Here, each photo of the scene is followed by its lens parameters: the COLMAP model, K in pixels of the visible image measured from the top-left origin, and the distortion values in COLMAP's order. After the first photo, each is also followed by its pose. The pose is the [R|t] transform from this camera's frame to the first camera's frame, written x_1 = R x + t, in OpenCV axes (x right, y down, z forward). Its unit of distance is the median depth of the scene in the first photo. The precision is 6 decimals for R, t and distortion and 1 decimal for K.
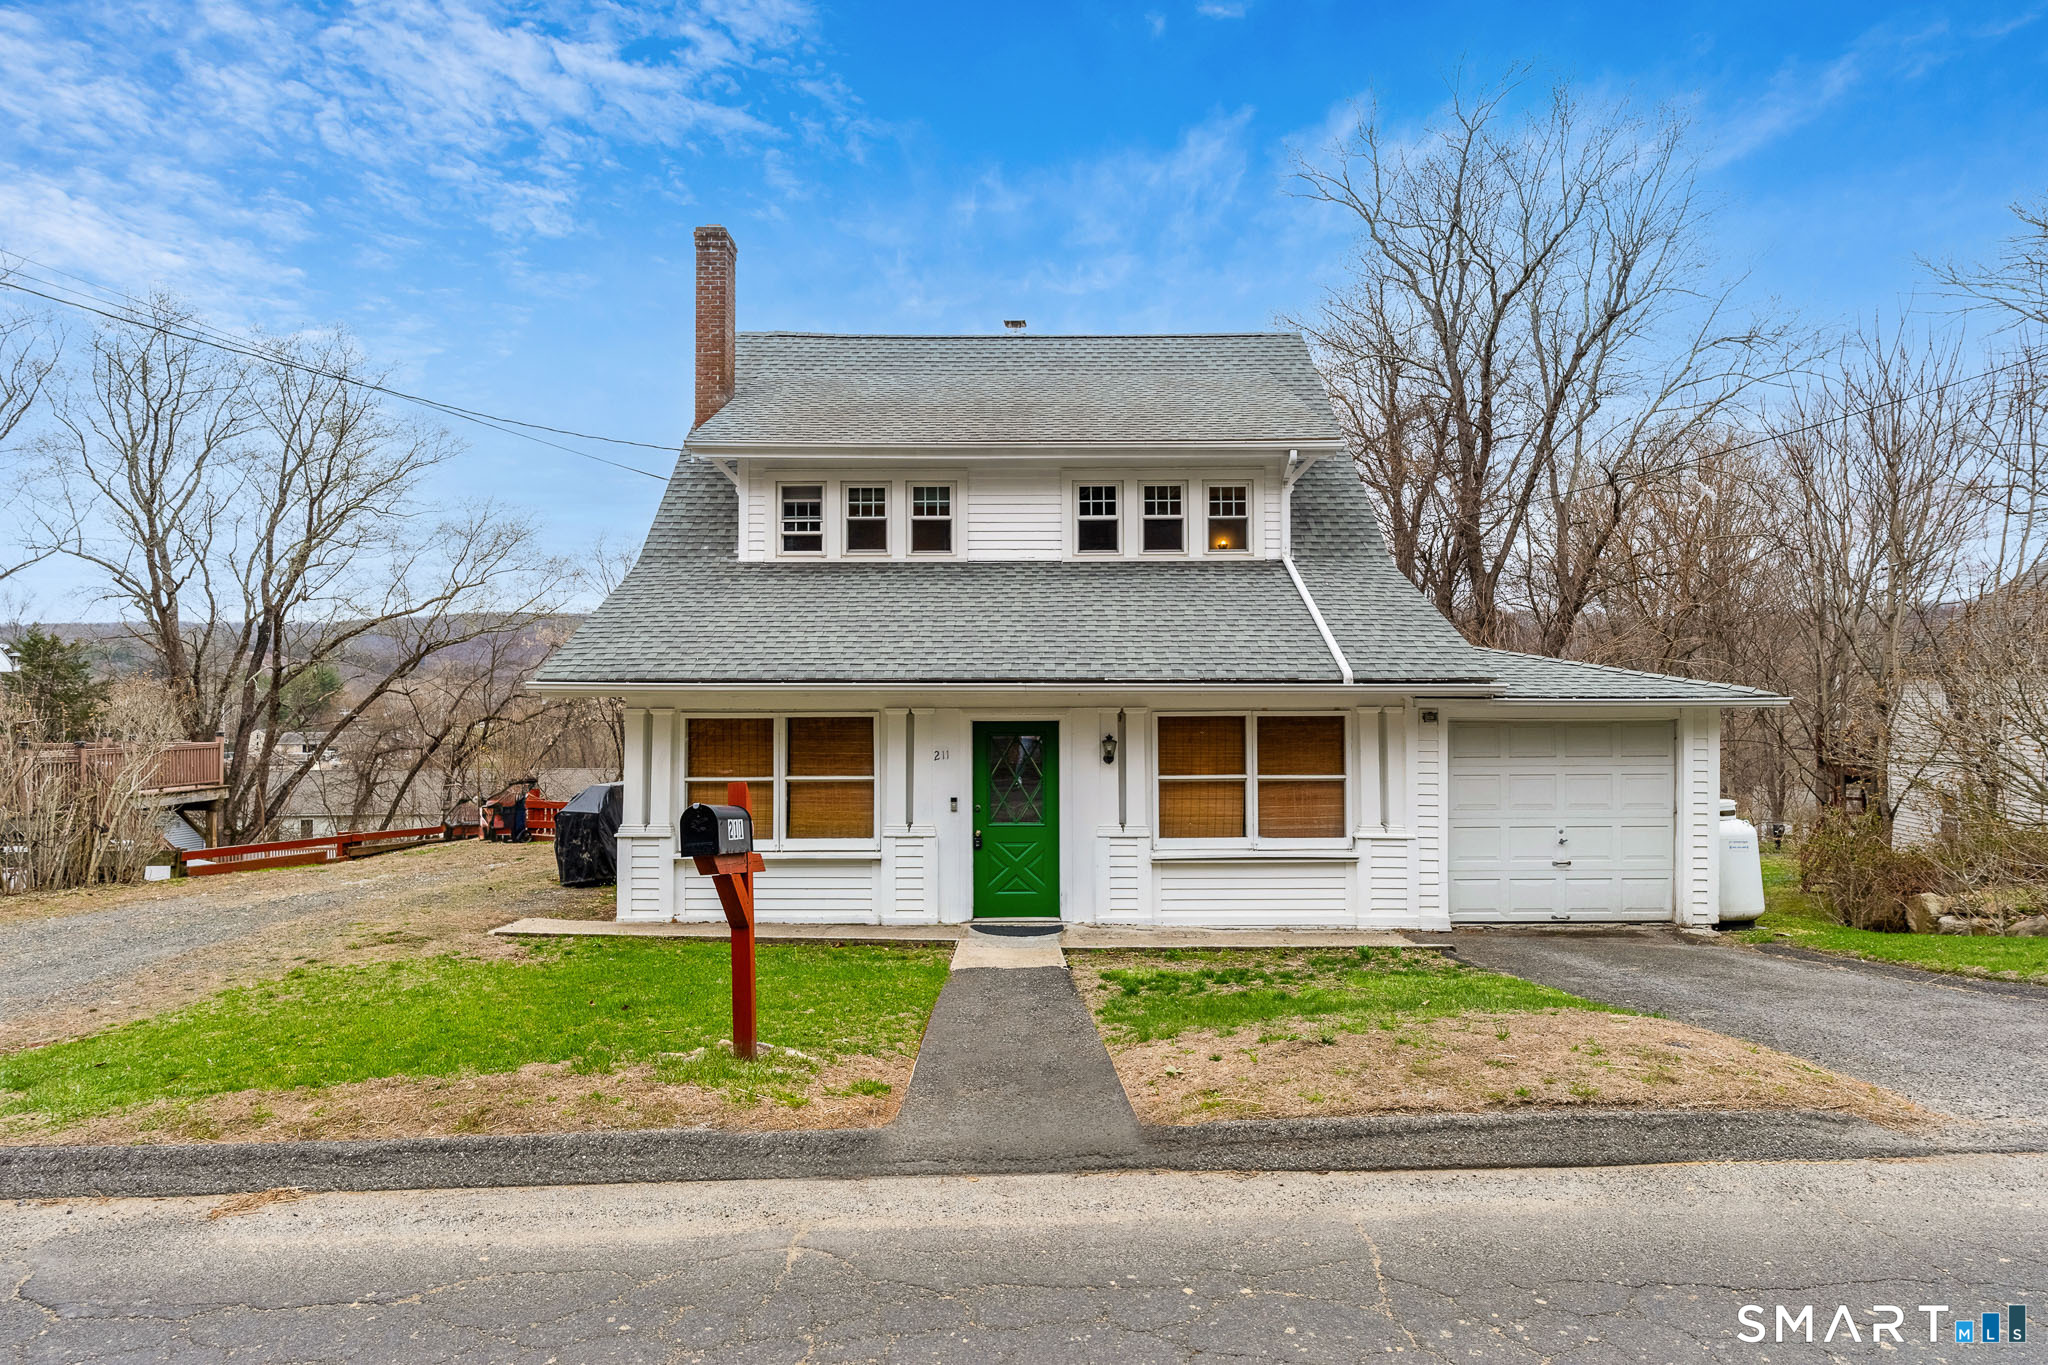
lens RADIAL K [[1132.6, 0, 1027.6], [0, 1132.6, 676.3], [0, 0, 1]] dist [-0.000518, 0.000000]
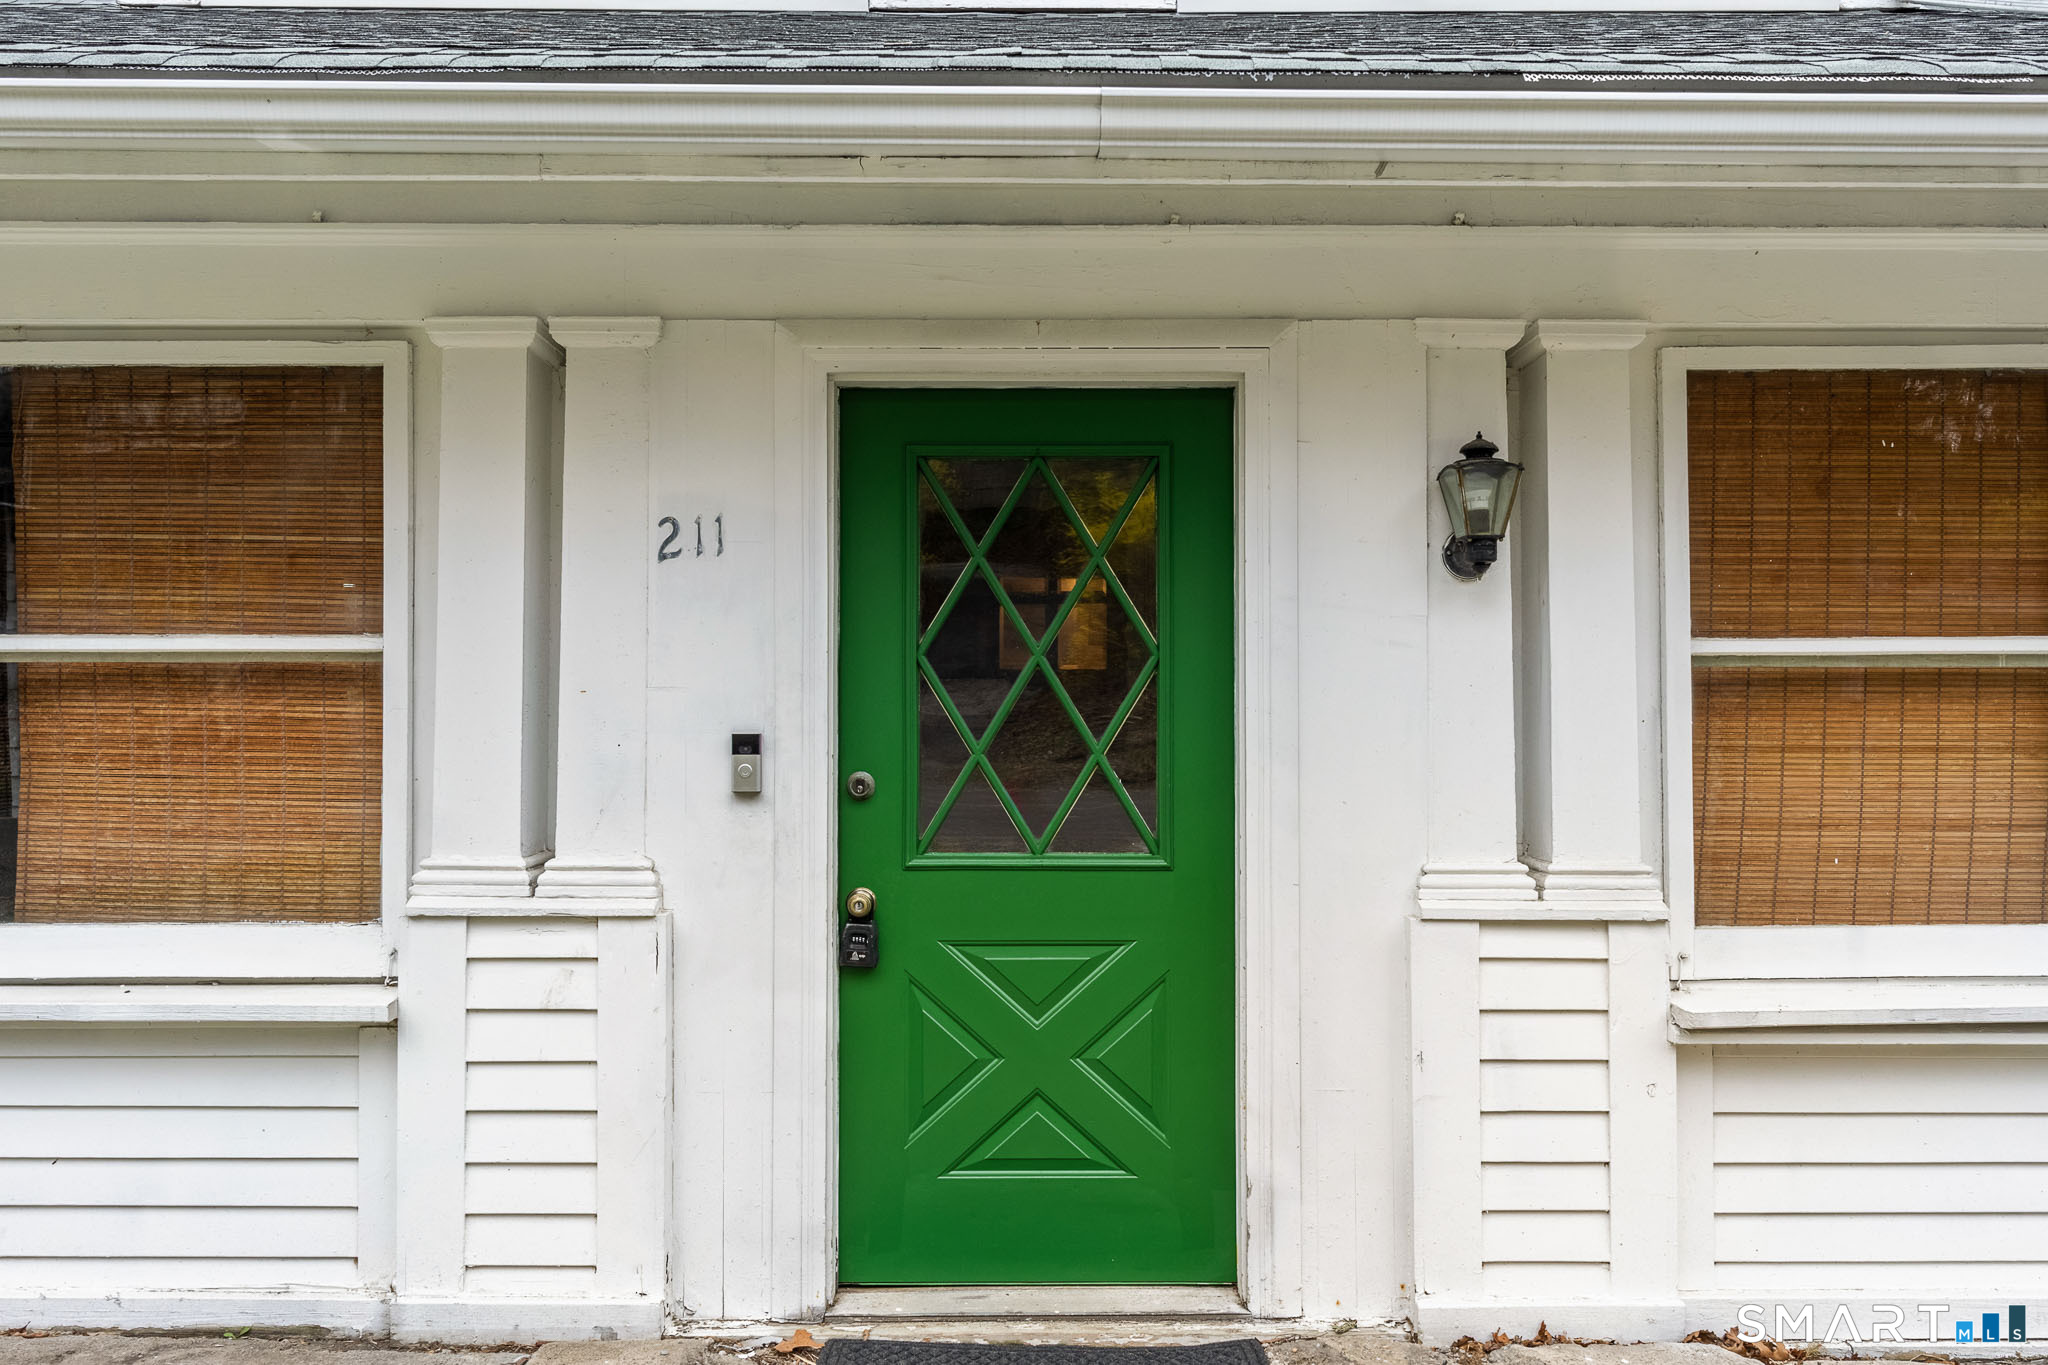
lens RADIAL K [[1541.9, 0, 1020.8], [0, 1541.9, 687.9], [0, 0, 1]] dist [0.015263, 0.001567]
pose [[0.999979, 0.003587, 0.005351, -0.014864], [-0.003552, 0.999972, -0.006545, 0.099787], [-0.005374, 0.006526, 0.999964, 0.705813]]
